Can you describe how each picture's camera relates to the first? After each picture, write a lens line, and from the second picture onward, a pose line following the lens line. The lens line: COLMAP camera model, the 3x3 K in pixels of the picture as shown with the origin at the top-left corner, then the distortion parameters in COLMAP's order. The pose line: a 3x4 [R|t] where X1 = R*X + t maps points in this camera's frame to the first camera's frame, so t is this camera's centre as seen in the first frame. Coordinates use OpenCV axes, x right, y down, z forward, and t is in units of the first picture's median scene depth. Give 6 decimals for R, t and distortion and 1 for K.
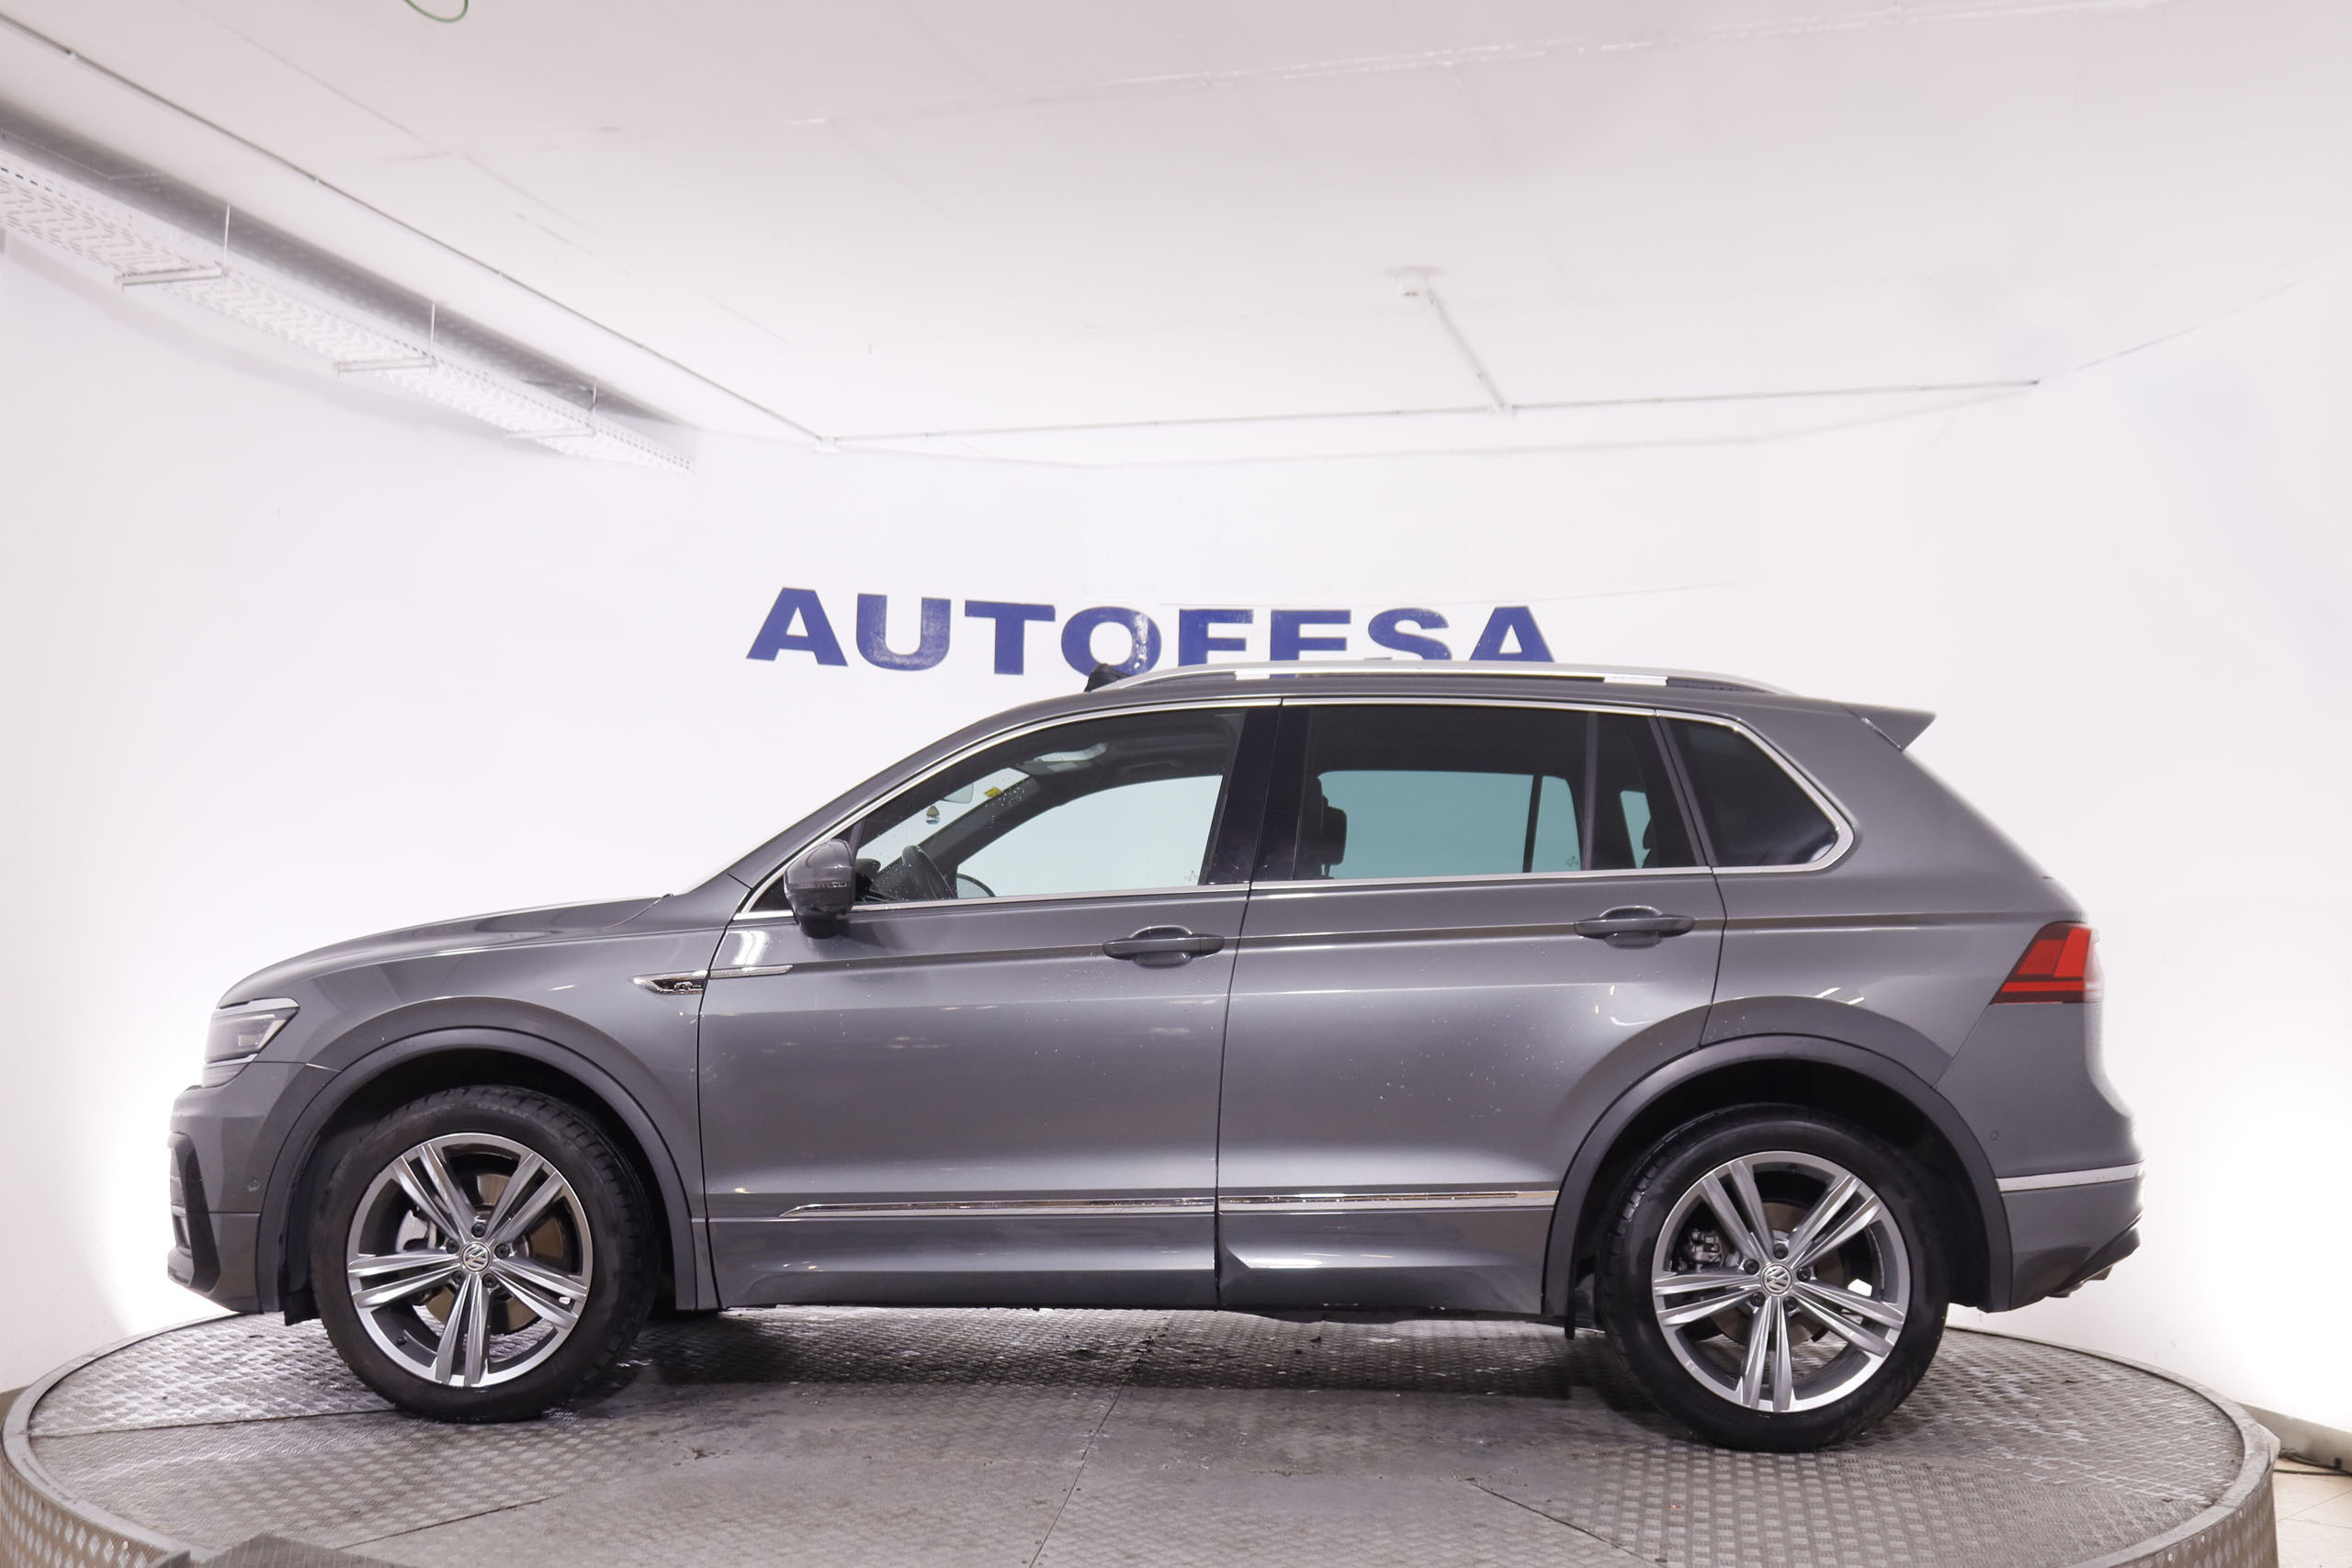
lens RADIAL K [[2654.2, 0, 1187.5], [0, 2654.2, 674.9], [0, 0, 1]] dist [-0.090231, 0.000000]
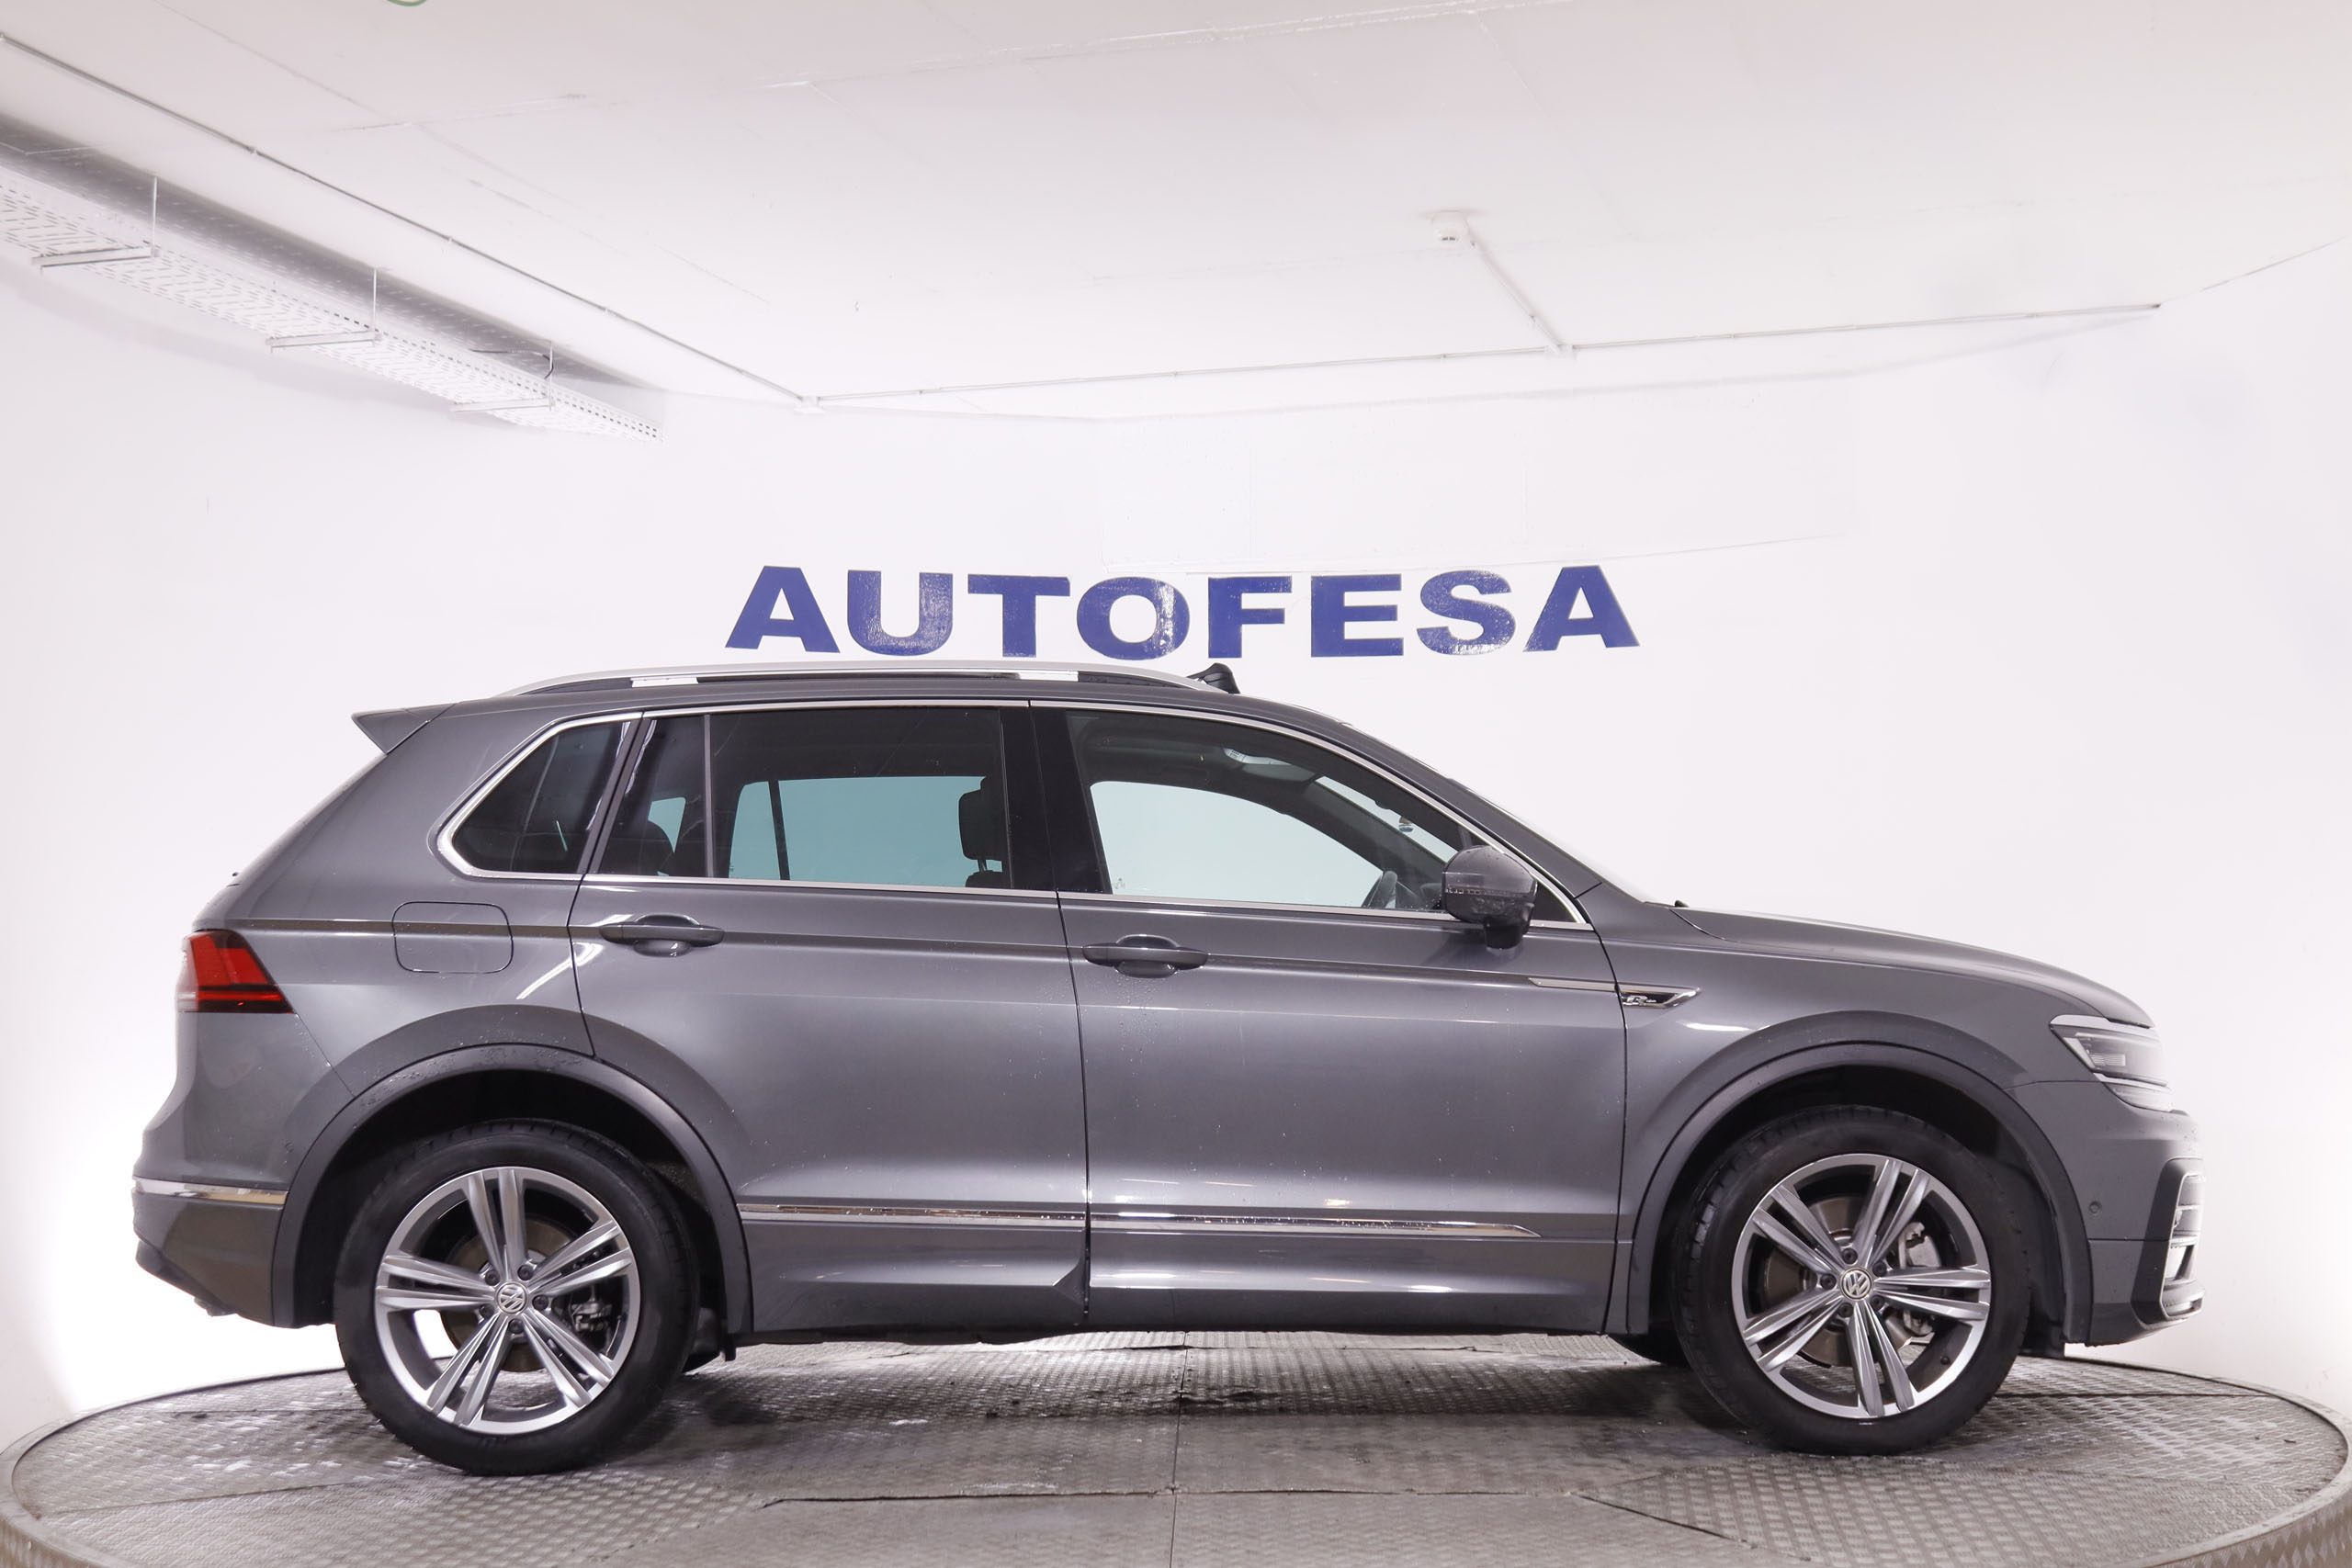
lens RADIAL K [[3252.9, 0, 1191.2], [0, 3252.9, 722.9], [0, 0, 1]] dist [-0.035218, 0.000000]
pose [[0.999609, -0.024138, -0.014106, 0.006041], [0.024556, 0.999239, 0.030295, -0.010679], [0.013364, -0.030629, 0.999441, -0.104269]]
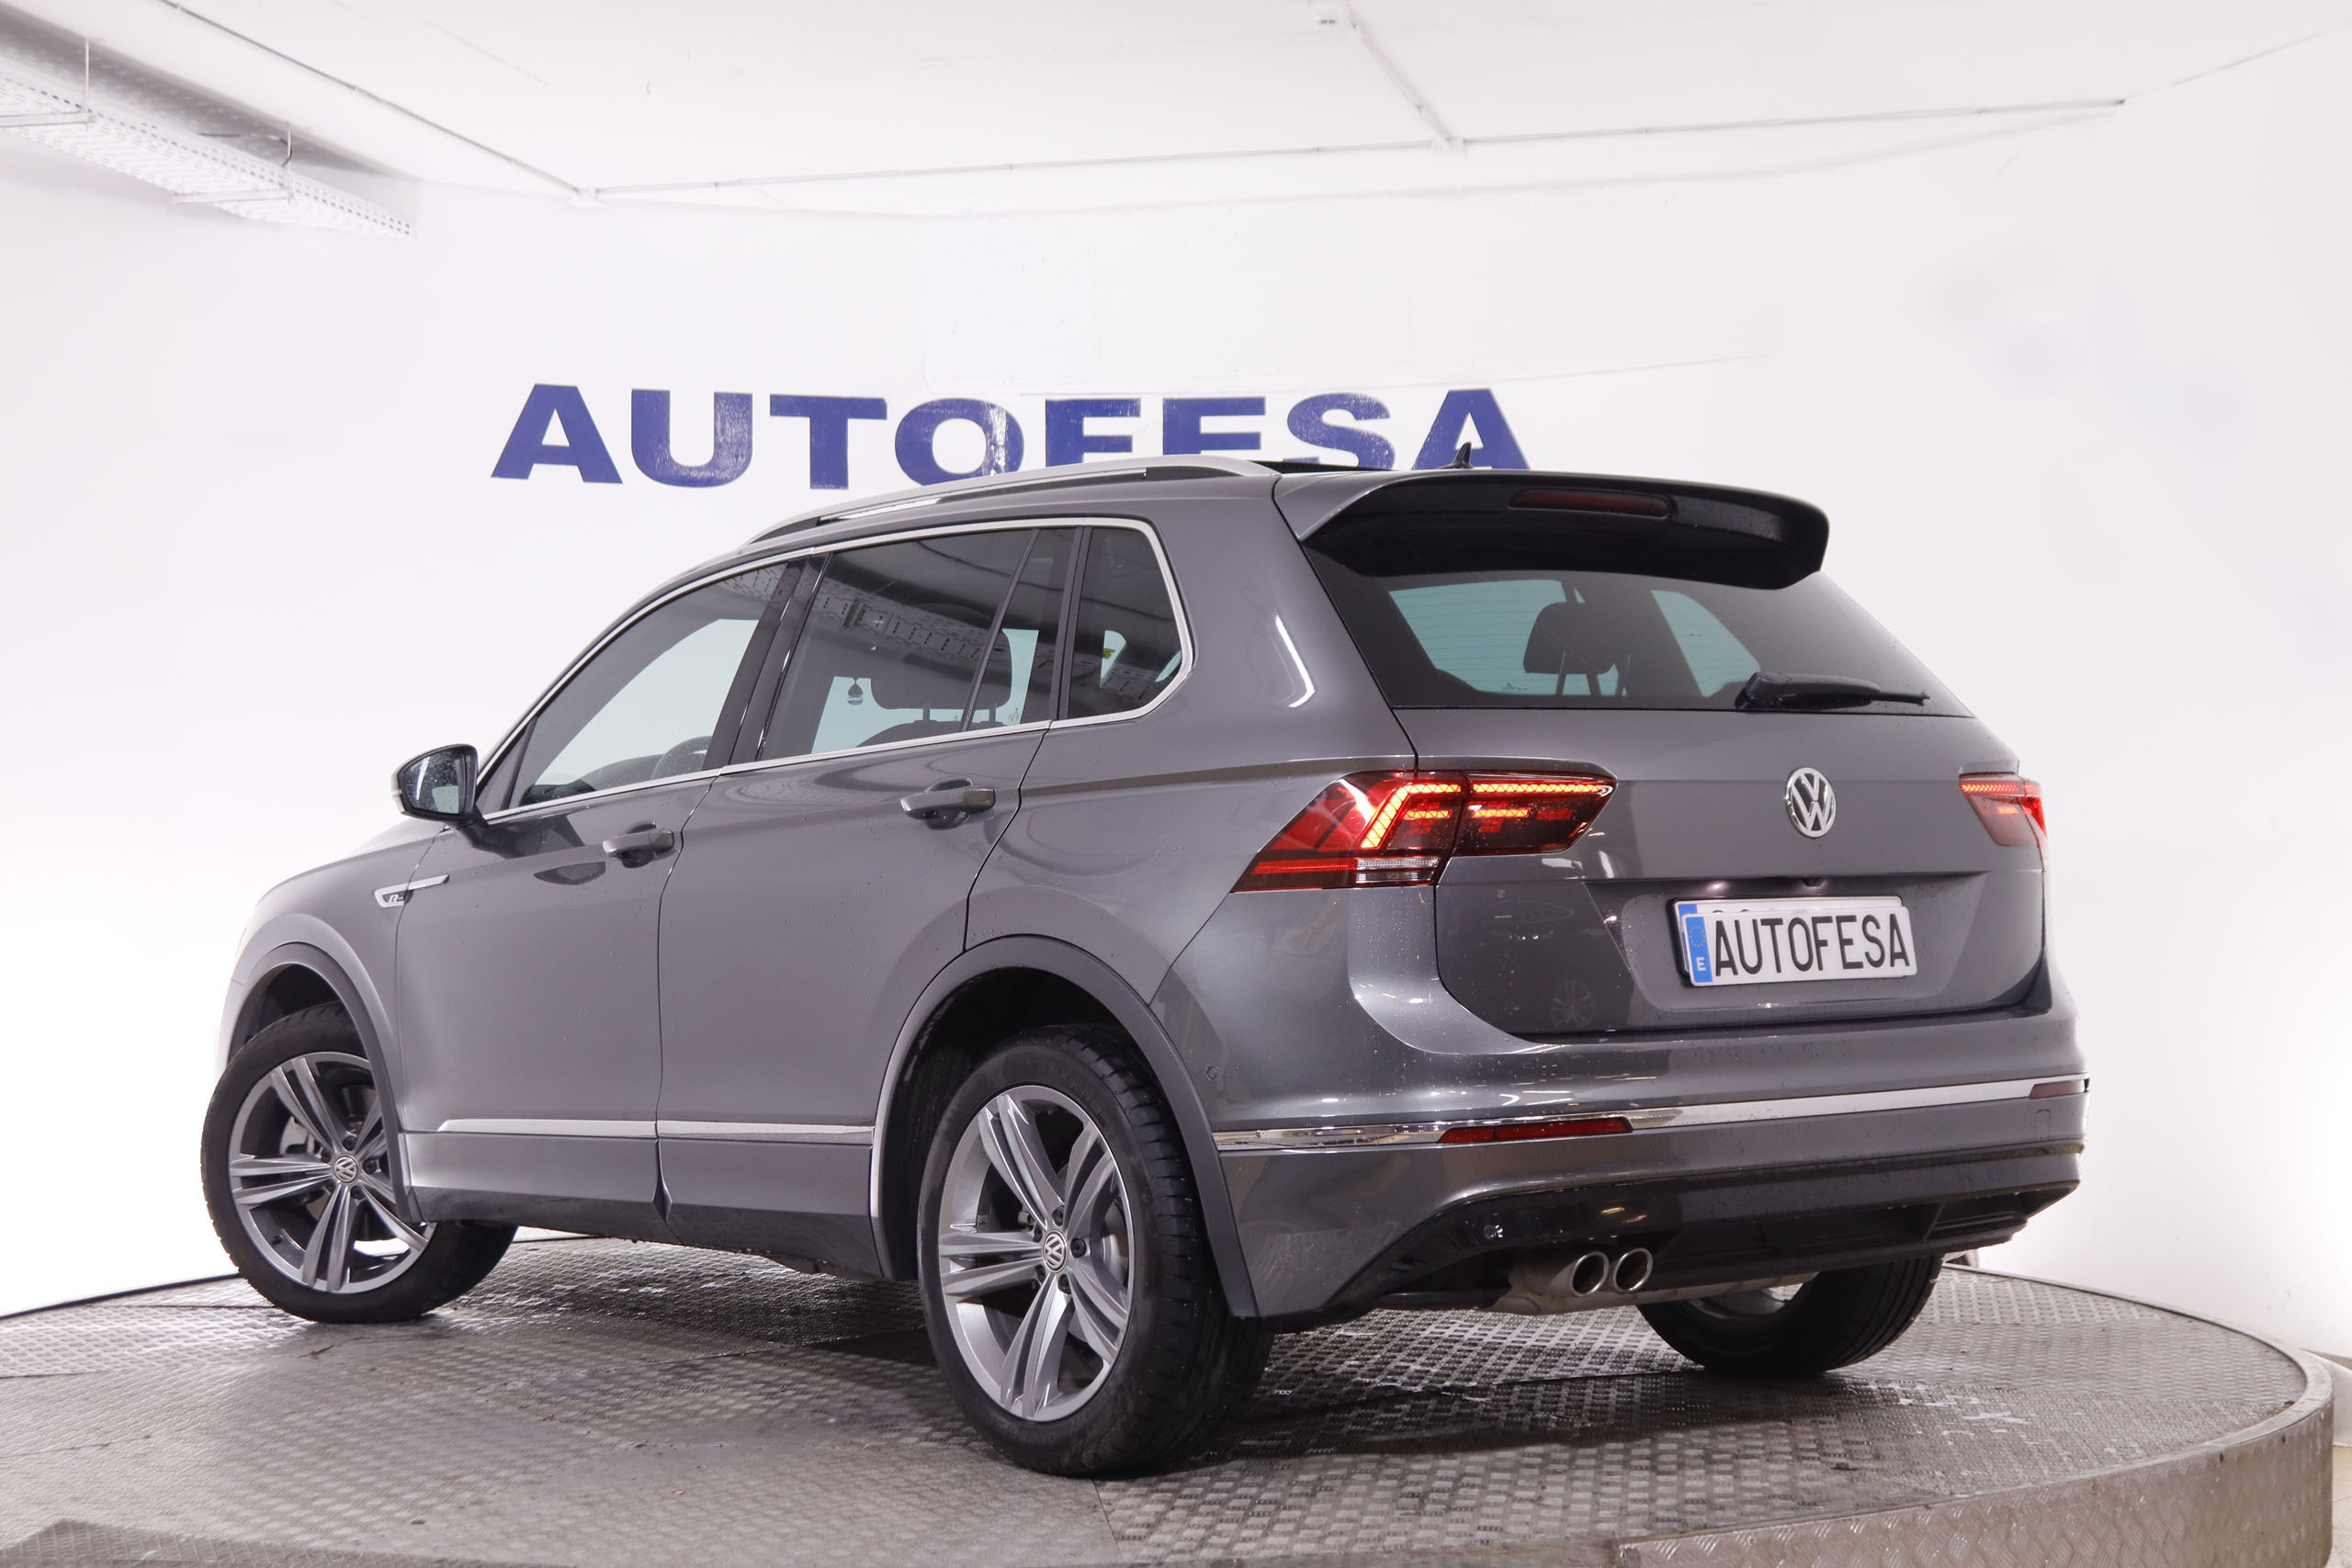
lens RADIAL K [[3808.9, 0, 1208.7], [0, 3808.9, 713.4], [0, 0, 1]] dist [0.001297, 0.000000]
pose [[0.998959, -0.022267, 0.039817, -0.002076], [0.019329, 0.997165, 0.072717, -0.015211], [-0.041323, -0.071871, 0.996558, -0.139276]]
